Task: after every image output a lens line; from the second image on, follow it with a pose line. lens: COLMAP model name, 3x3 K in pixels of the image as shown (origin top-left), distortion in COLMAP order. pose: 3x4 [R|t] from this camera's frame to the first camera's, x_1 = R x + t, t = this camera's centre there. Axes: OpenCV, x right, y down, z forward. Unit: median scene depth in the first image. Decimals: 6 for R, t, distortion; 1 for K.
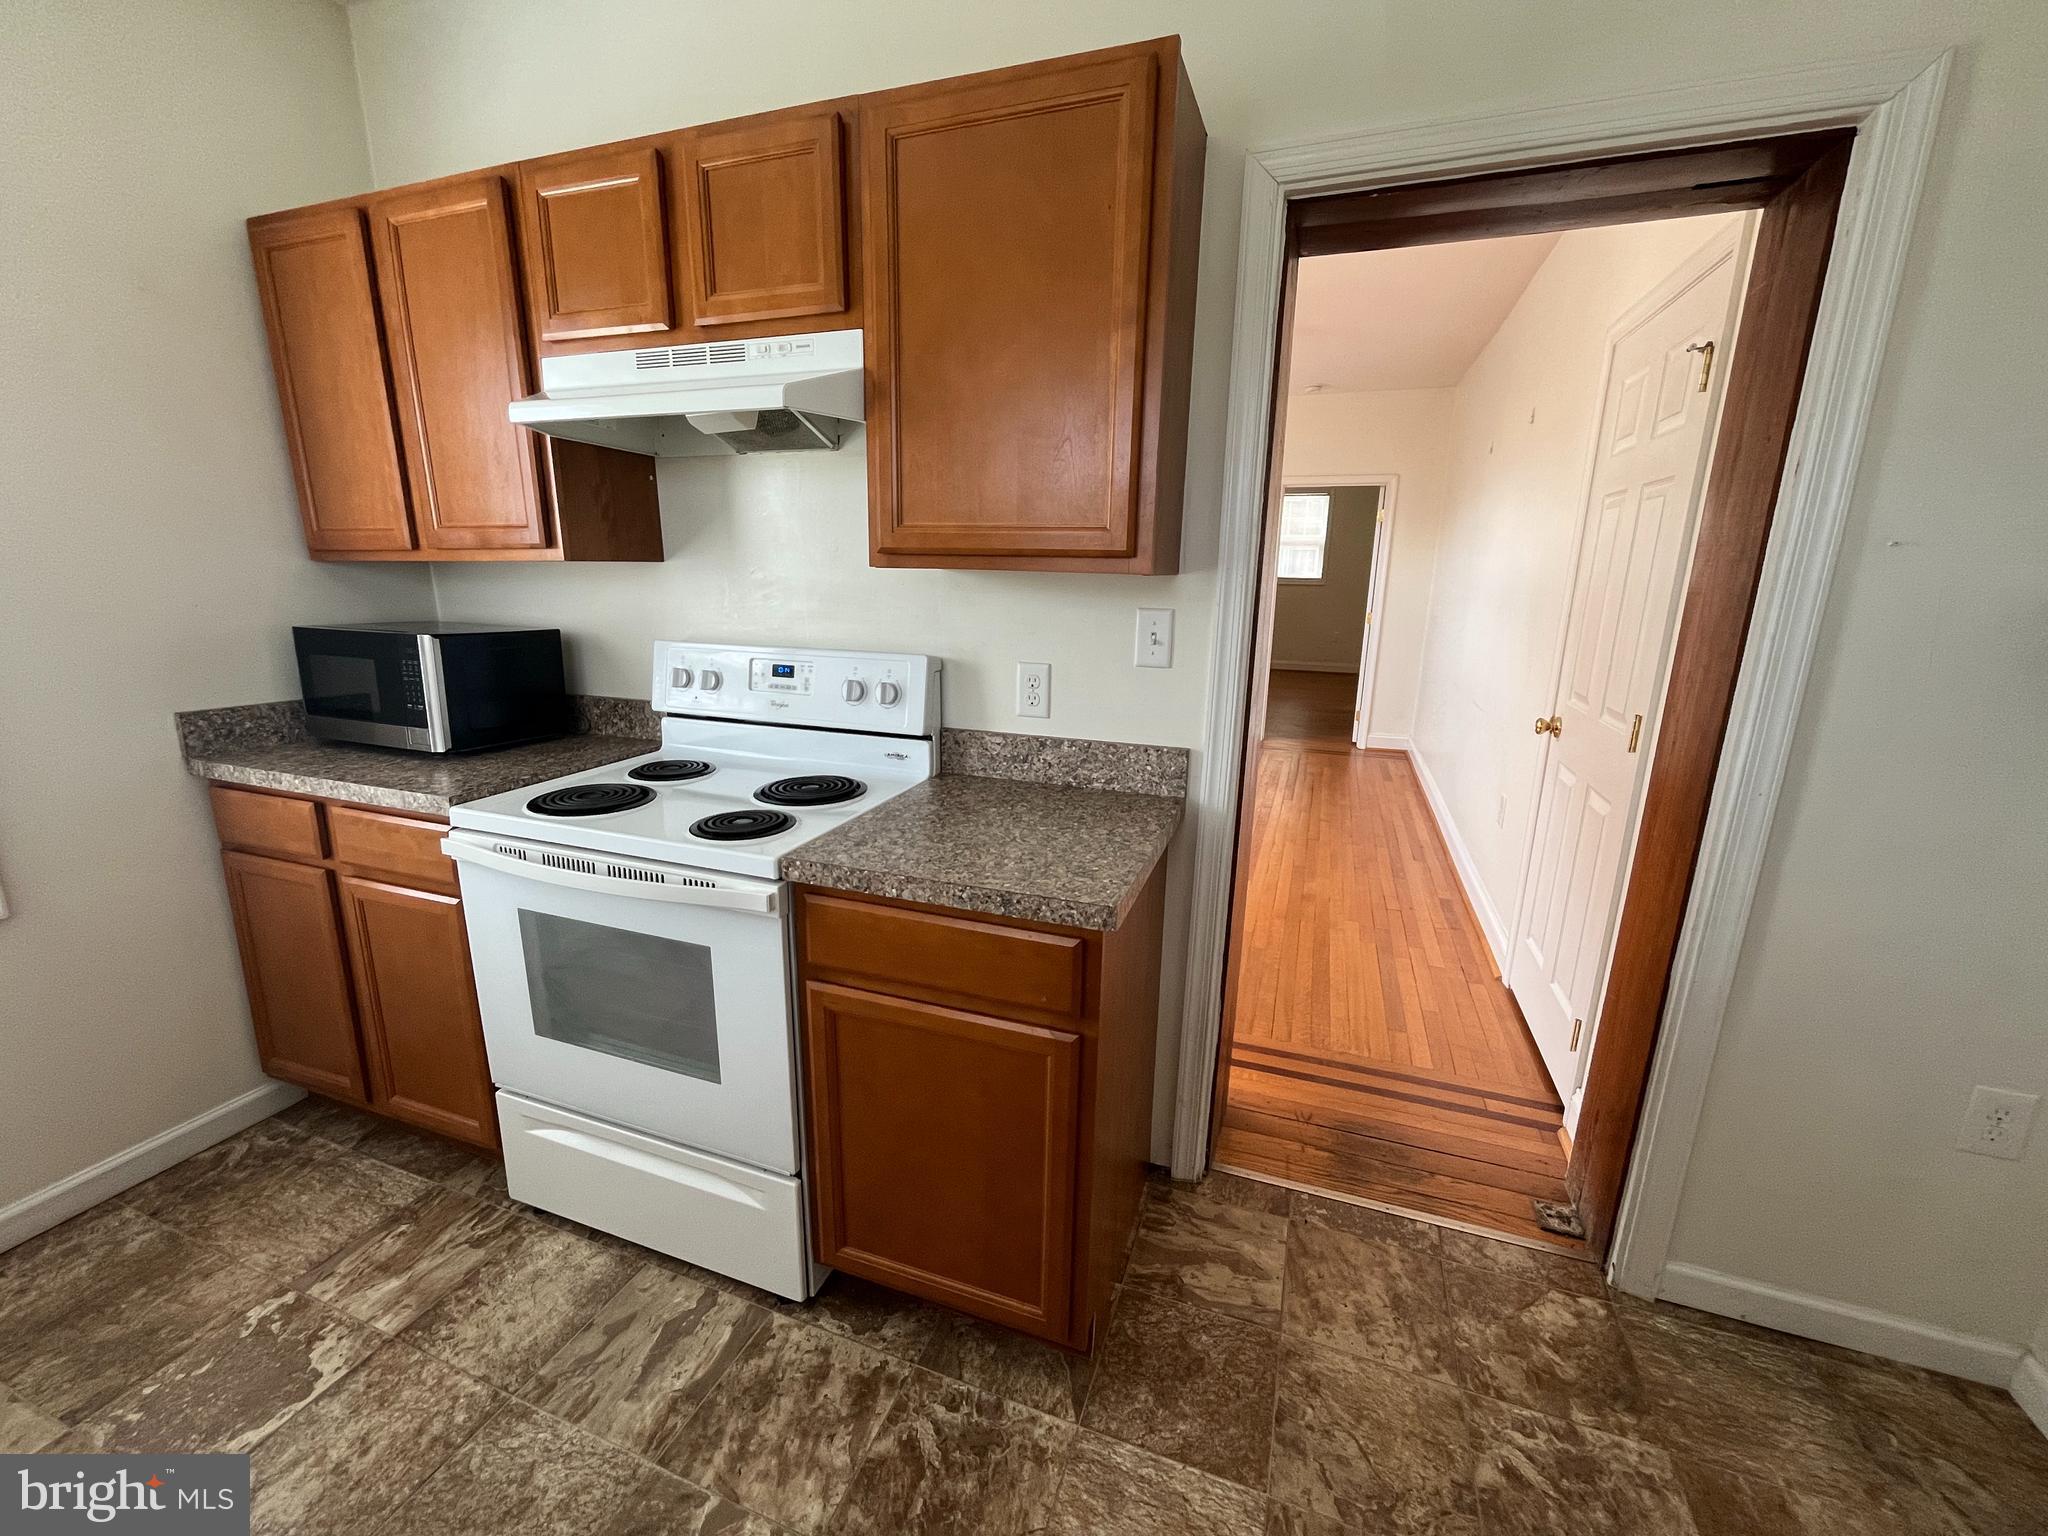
lens RADIAL K [[830.9, 0, 1024.0], [0, 830.9, 768.0], [0, 0, 1]] dist [-0.004159, 0.000018]
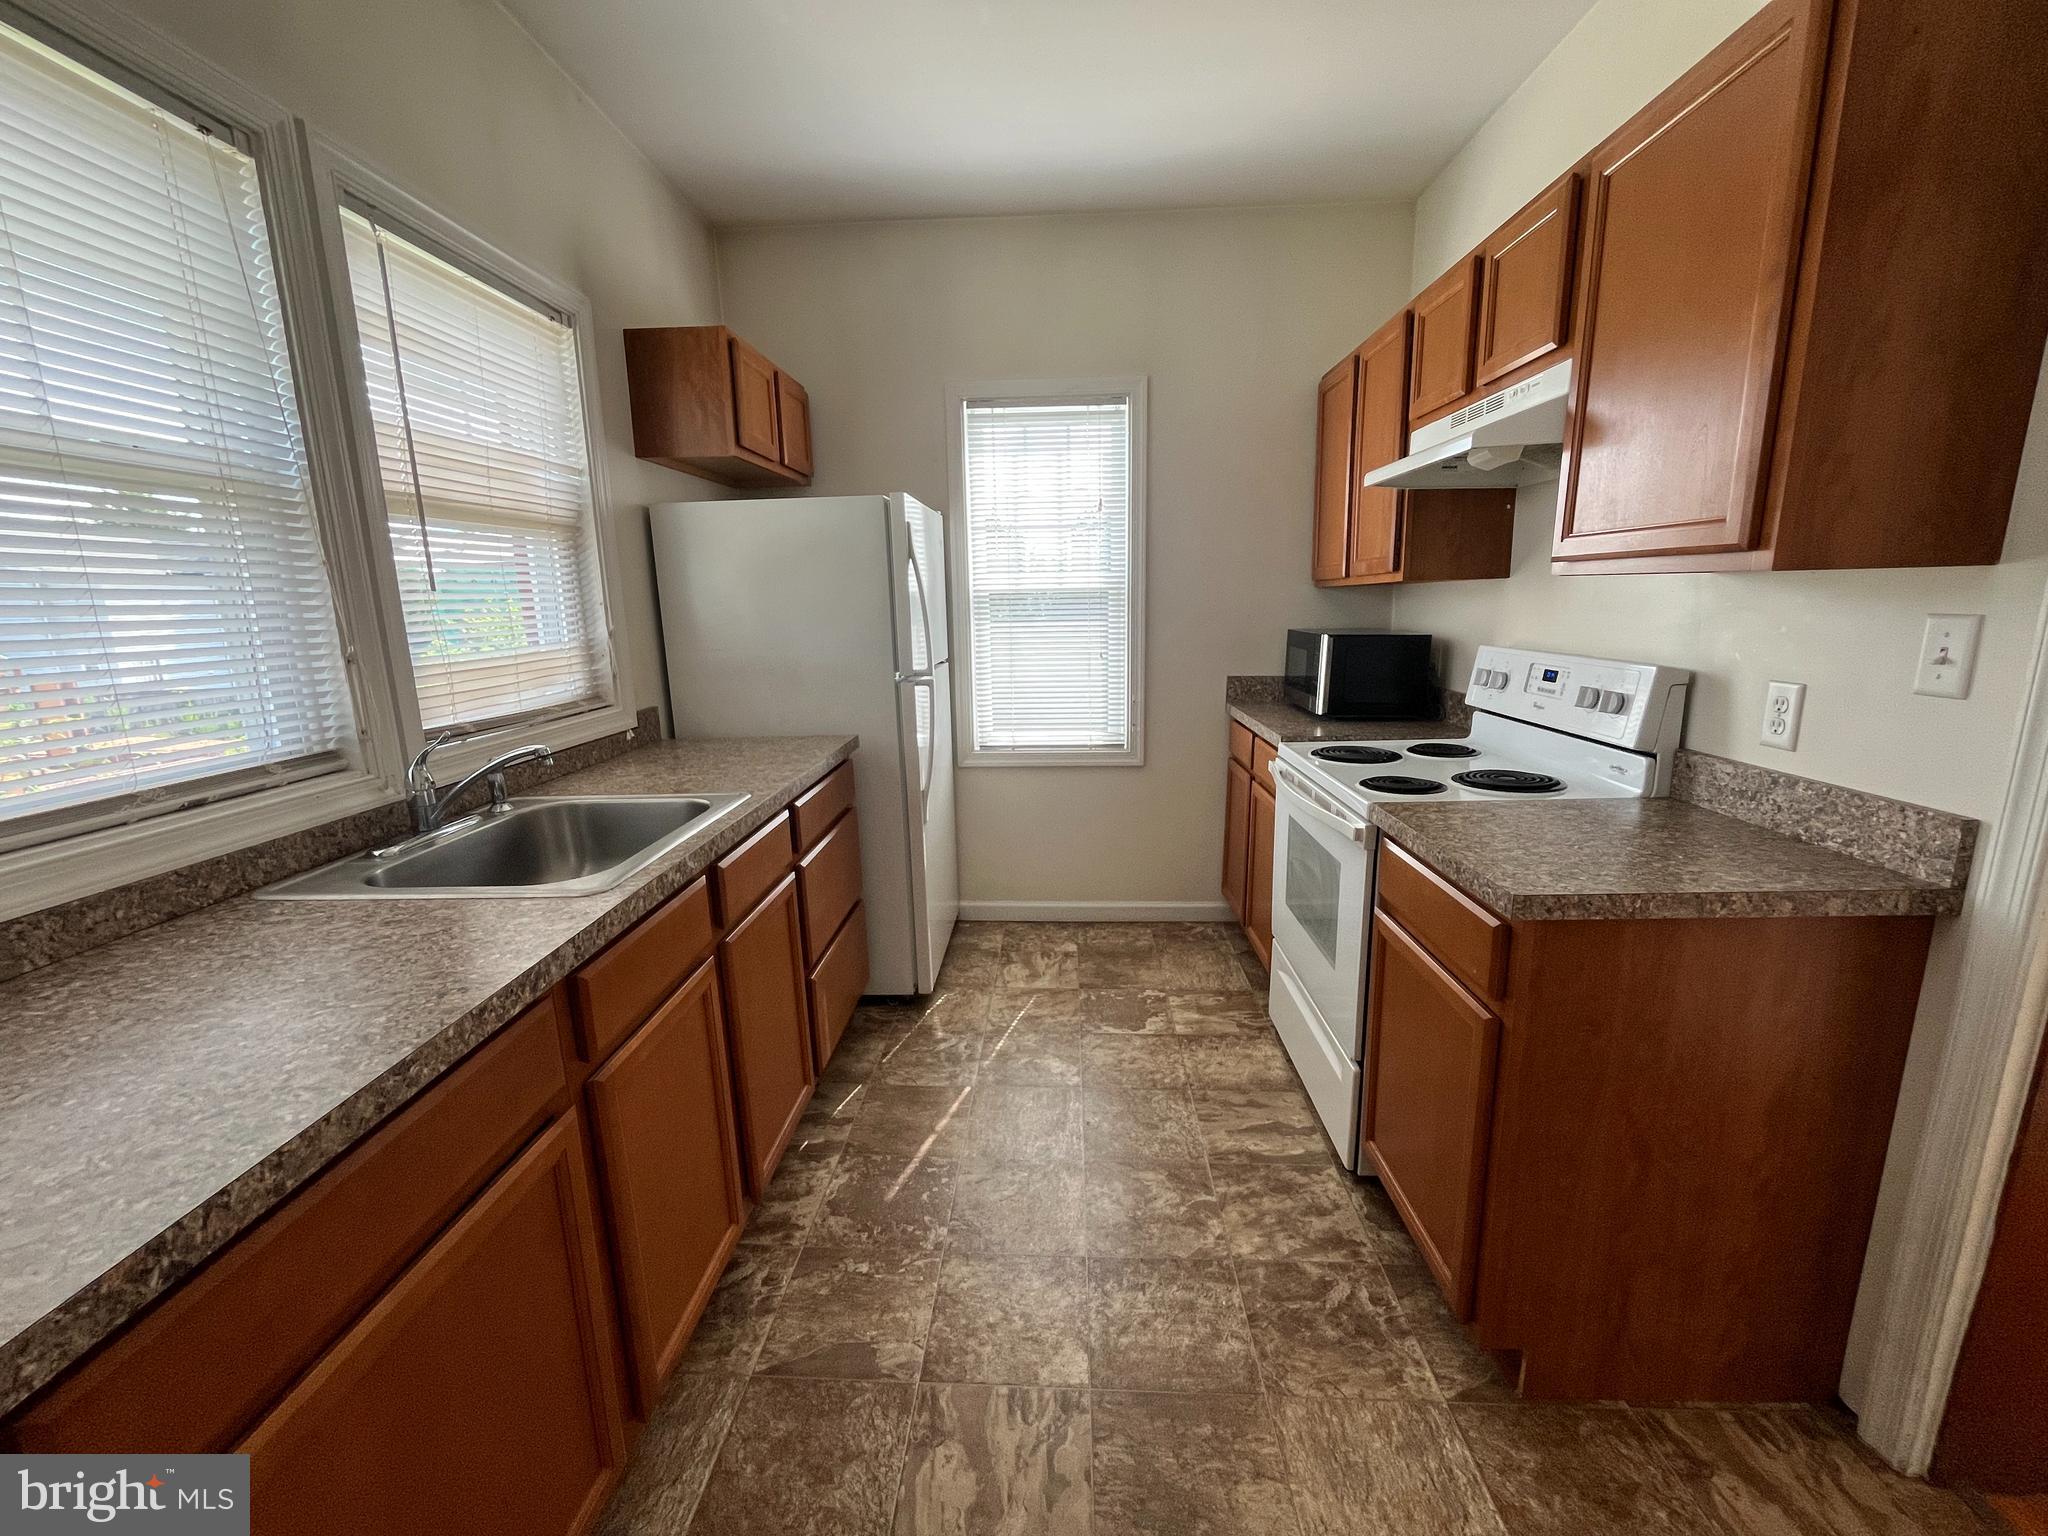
lens RADIAL K [[830.9, 0, 1024.0], [0, 830.9, 768.0], [0, 0, 1]] dist [-0.004159, 0.000018]
pose [[0.300226, 0.168379, -0.938889, 0.617740], [-0.195307, 0.974294, 0.112275, 0.012525], [0.933659, 0.149664, 0.325394, 0.050844]]
